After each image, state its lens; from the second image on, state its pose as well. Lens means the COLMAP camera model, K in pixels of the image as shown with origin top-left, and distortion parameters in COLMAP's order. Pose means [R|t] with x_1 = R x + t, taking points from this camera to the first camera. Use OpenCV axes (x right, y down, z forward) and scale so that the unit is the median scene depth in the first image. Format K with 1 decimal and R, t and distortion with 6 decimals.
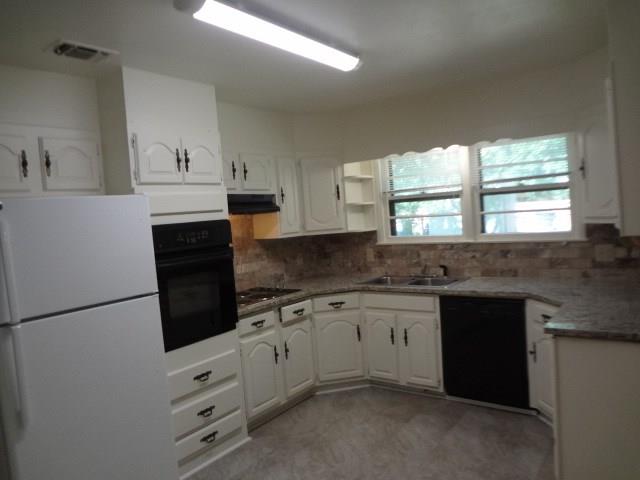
lens RADIAL K [[463.0, 0, 320.0], [0, 463.0, 240.0], [0, 0, 1]] dist [-0.087179, 0.039215]
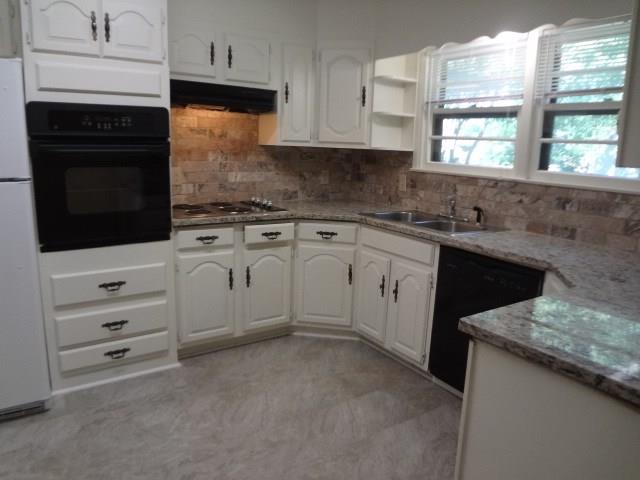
lens RADIAL K [[463.0, 0, 320.0], [0, 463.0, 240.0], [0, 0, 1]] dist [-0.087179, 0.039215]
pose [[0.937544, 0.168533, -0.304317, 0.282813], [-0.119057, 0.977430, 0.174514, 0.009286], [0.326860, -0.127383, 0.936449, 0.246080]]
